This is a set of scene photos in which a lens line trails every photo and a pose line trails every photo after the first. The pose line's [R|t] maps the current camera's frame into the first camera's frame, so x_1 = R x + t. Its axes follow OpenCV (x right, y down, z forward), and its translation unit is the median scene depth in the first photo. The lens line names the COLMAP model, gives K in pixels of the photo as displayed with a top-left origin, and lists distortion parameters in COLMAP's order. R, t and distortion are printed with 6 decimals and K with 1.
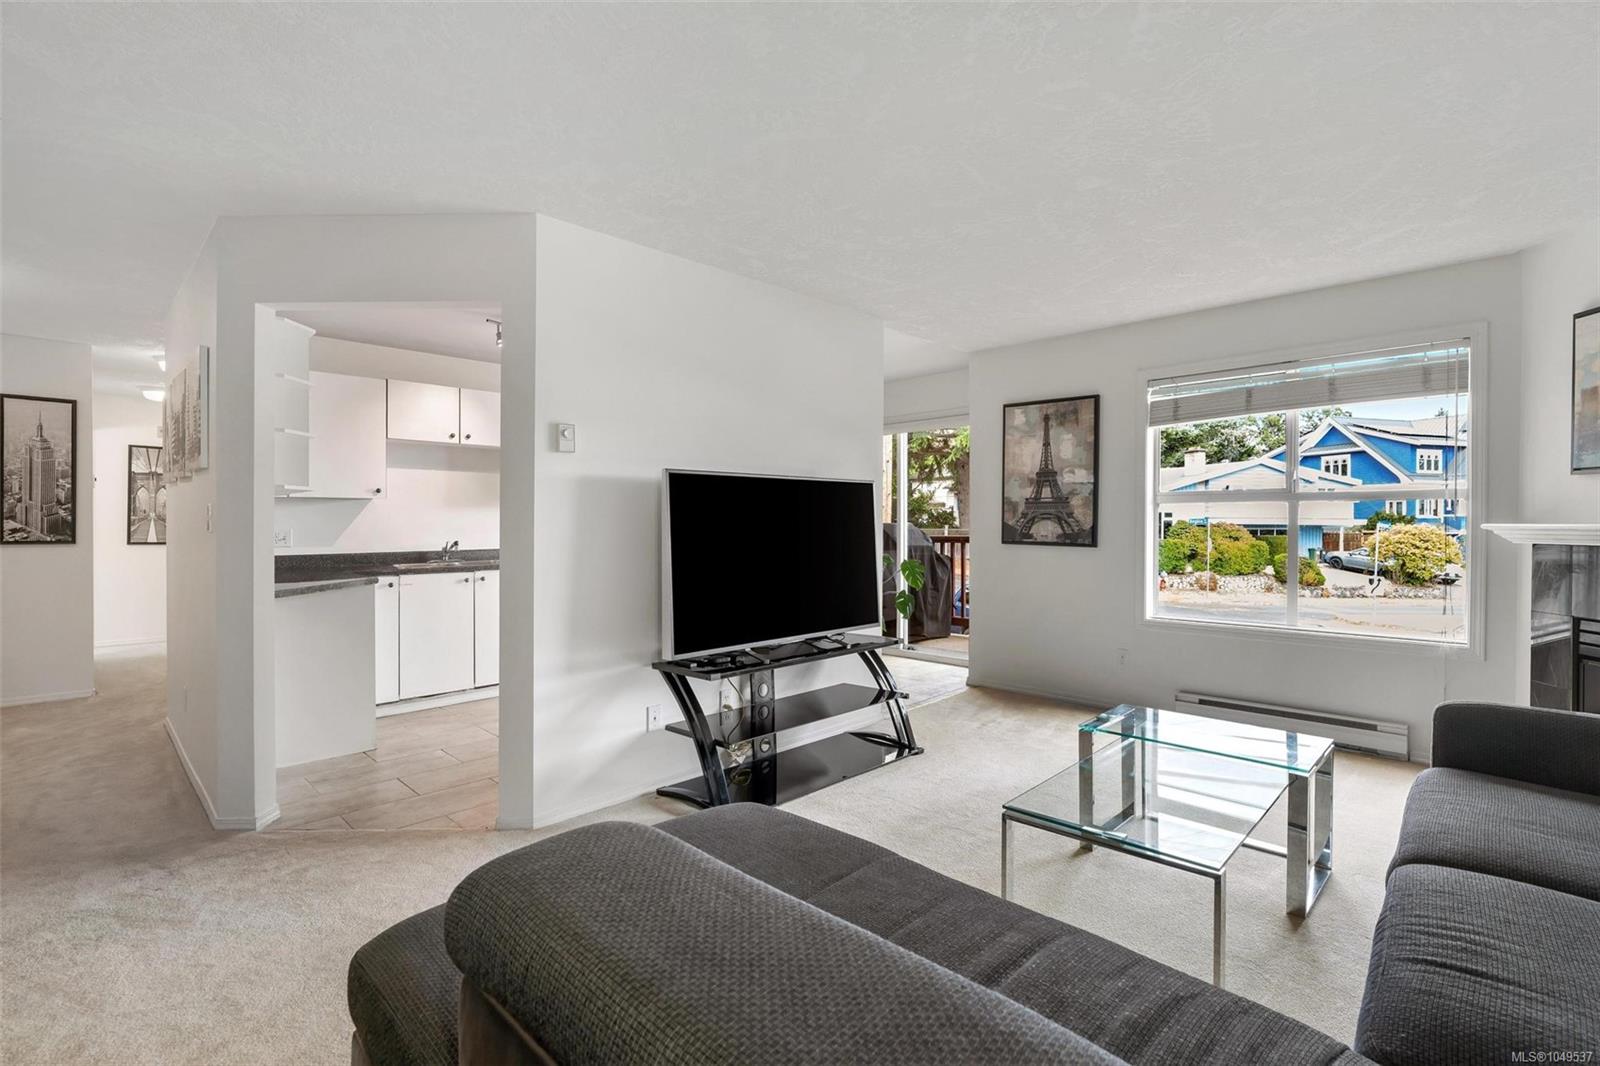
lens RADIAL K [[731.8, 0, 795.3], [0, 731.8, 523.9], [0, 0, 1]] dist [-0.001278, 0.001337]
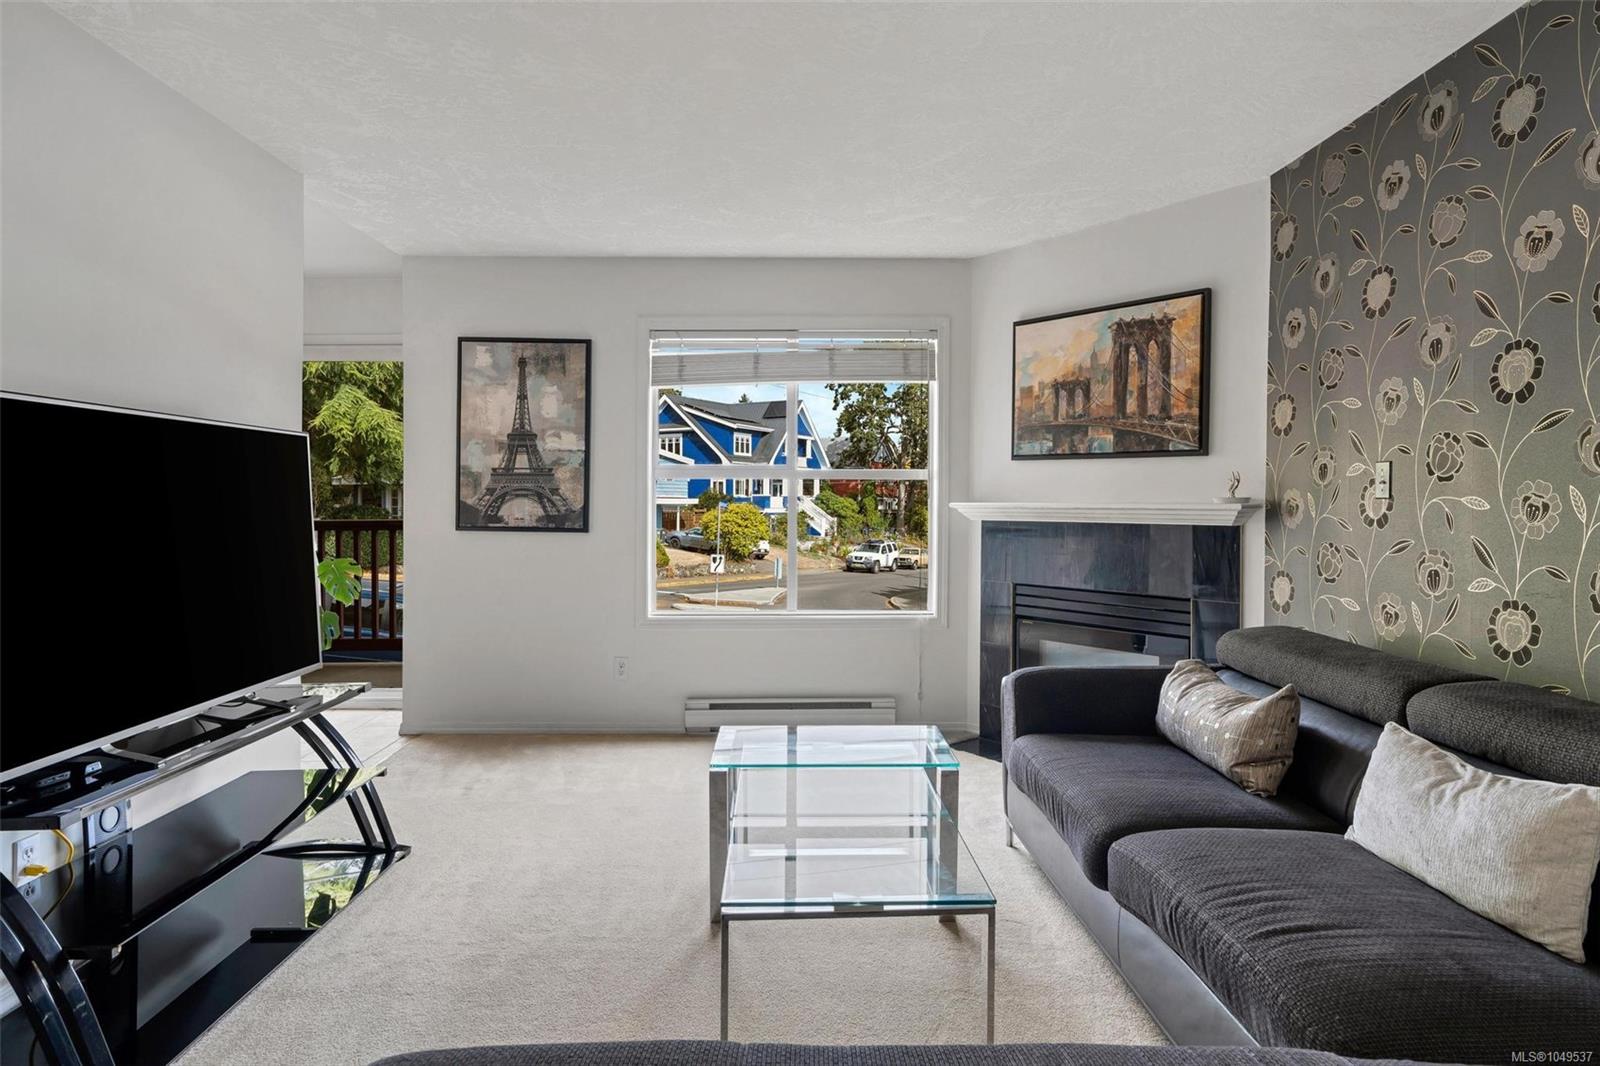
lens RADIAL K [[906.6, 0, 801.6], [0, 906.6, 505.6], [0, 0, 1]] dist [0.002969, 0.001787]
pose [[0.702596, -0.001835, 0.711586, -0.119013], [-0.000127, 0.999996, 0.002704, 0.000229], [-0.711589, -0.001990, 0.702593, 0.139489]]
